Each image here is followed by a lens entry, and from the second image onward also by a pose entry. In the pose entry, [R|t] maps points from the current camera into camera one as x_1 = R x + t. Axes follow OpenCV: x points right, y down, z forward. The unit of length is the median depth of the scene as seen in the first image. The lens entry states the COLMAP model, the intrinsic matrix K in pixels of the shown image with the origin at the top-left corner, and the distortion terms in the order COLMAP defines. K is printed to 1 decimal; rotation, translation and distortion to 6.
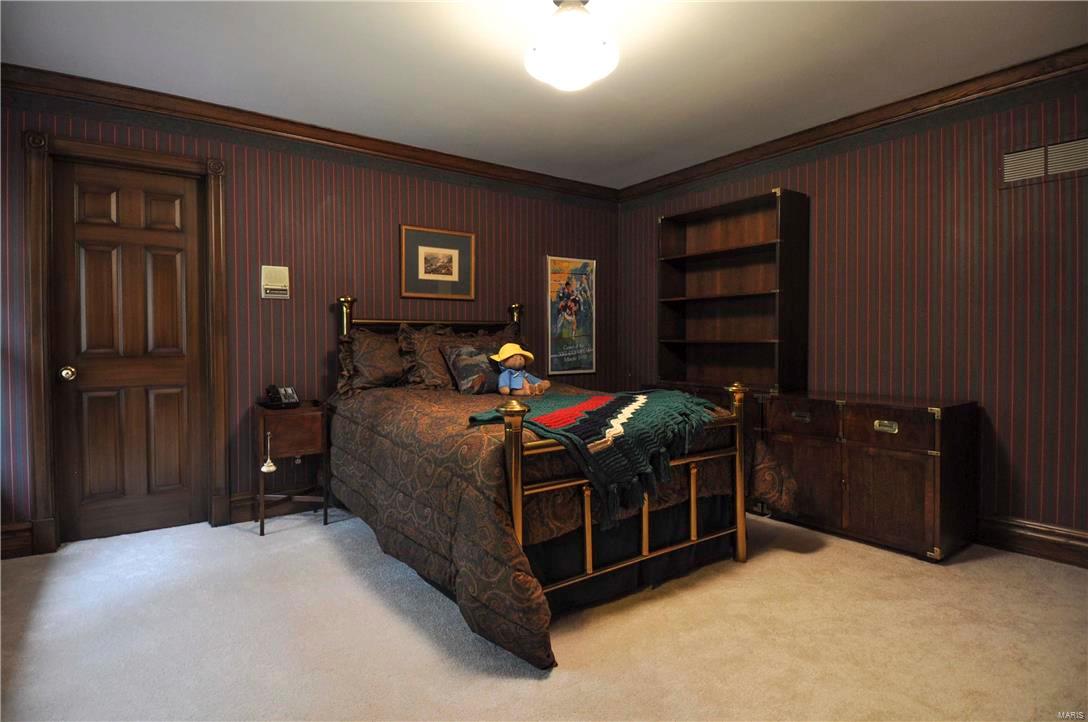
lens RADIAL K [[558.4, 0, 533.8], [0, 558.4, 351.3], [0, 0, 1]] dist [0.052421, -0.055631]
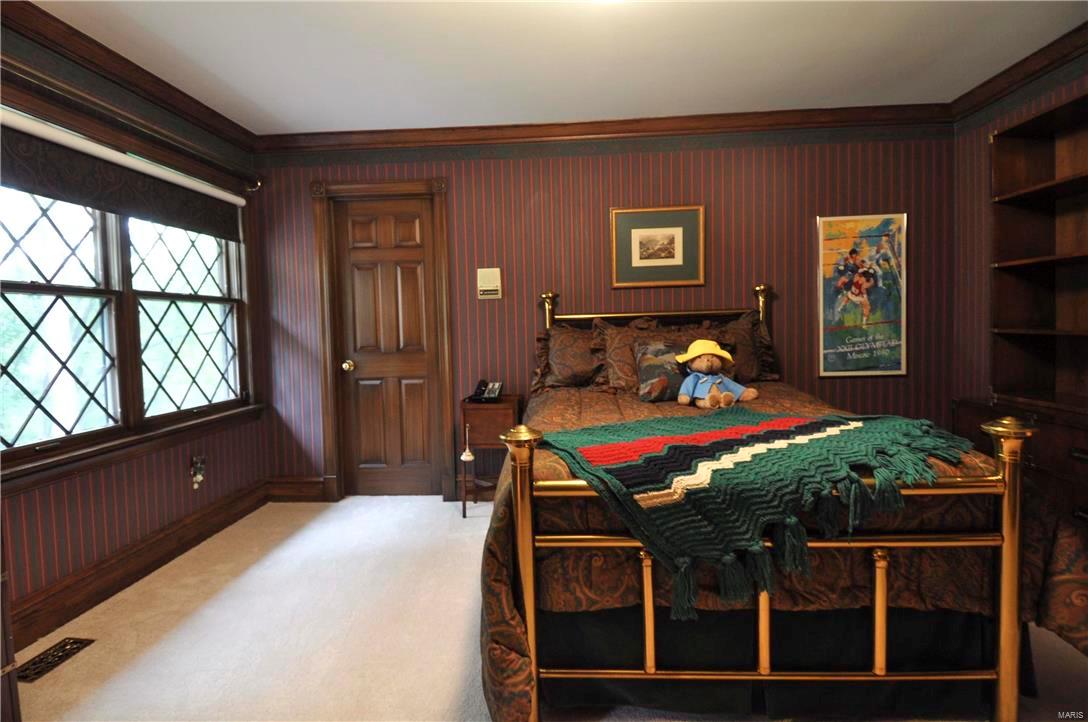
lens RADIAL K [[558.4, 0, 533.8], [0, 558.4, 351.3], [0, 0, 1]] dist [0.052421, -0.055631]
pose [[0.776744, 0.010283, -0.629732, 0.279280], [0.010433, 0.999519, 0.029190, -0.024312], [0.629730, -0.029243, 0.776264, 0.231161]]
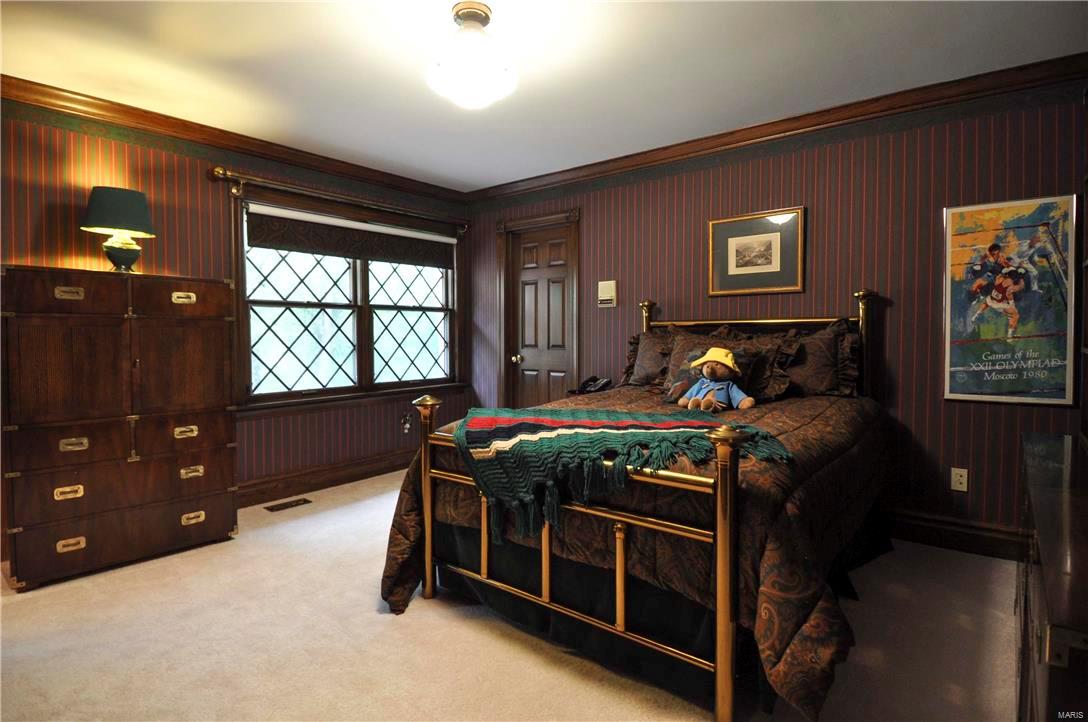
lens RADIAL K [[558.4, 0, 533.8], [0, 558.4, 351.3], [0, 0, 1]] dist [0.052421, -0.055631]
pose [[0.263388, 0.031947, -0.964161, 0.702784], [-0.016997, 0.999450, 0.028473, -0.028720], [0.964540, 0.008889, 0.263786, 0.526347]]
